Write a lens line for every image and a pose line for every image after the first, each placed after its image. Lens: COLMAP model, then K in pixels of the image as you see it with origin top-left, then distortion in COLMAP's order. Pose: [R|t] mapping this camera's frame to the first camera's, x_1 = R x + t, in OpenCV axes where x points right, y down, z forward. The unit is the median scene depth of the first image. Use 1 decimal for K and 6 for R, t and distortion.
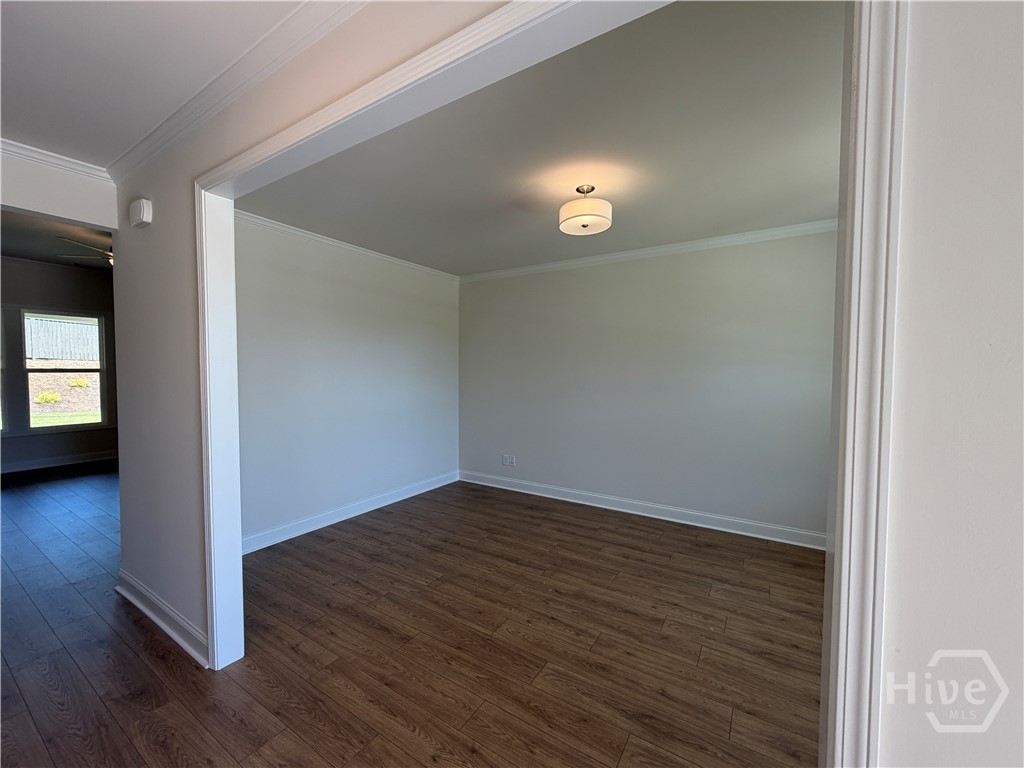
lens RADIAL K [[408.0, 0, 509.1], [0, 408.0, 384.7], [0, 0, 1]] dist [0.001304, -0.000073]
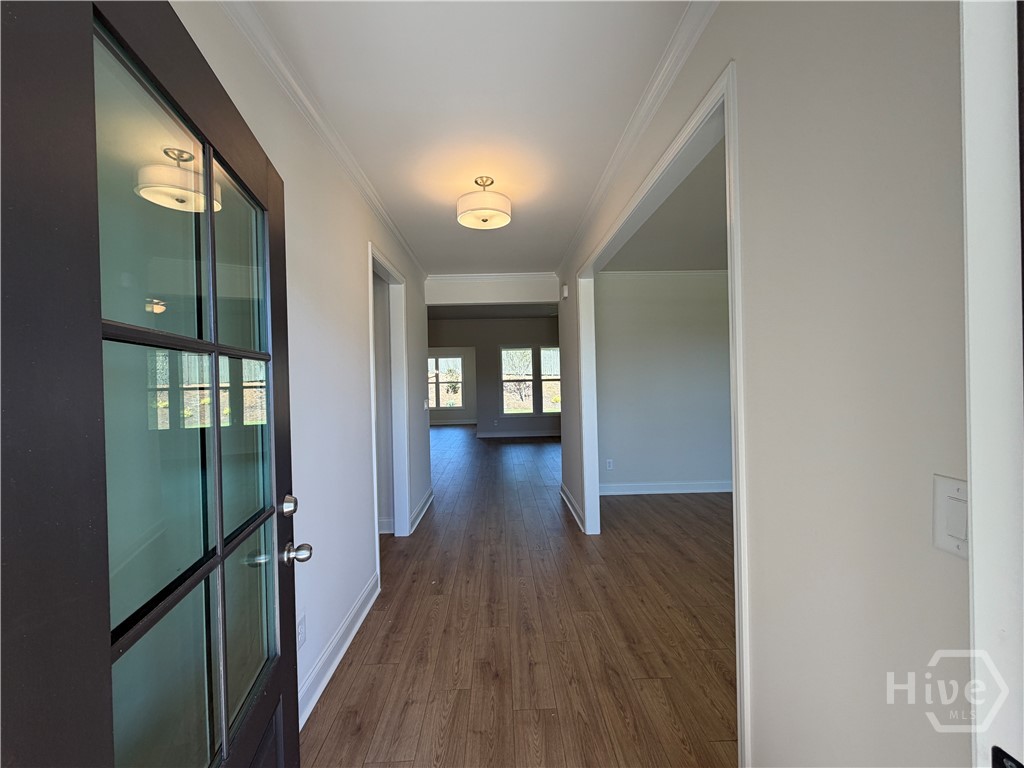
lens RADIAL K [[408.0, 0, 509.1], [0, 408.0, 384.7], [0, 0, 1]] dist [0.001304, -0.000073]
pose [[0.558701, -0.013509, -0.829259, 0.559590], [-0.006359, 0.999768, -0.020571, 0.058697], [0.829345, 0.016766, 0.558485, -0.294196]]
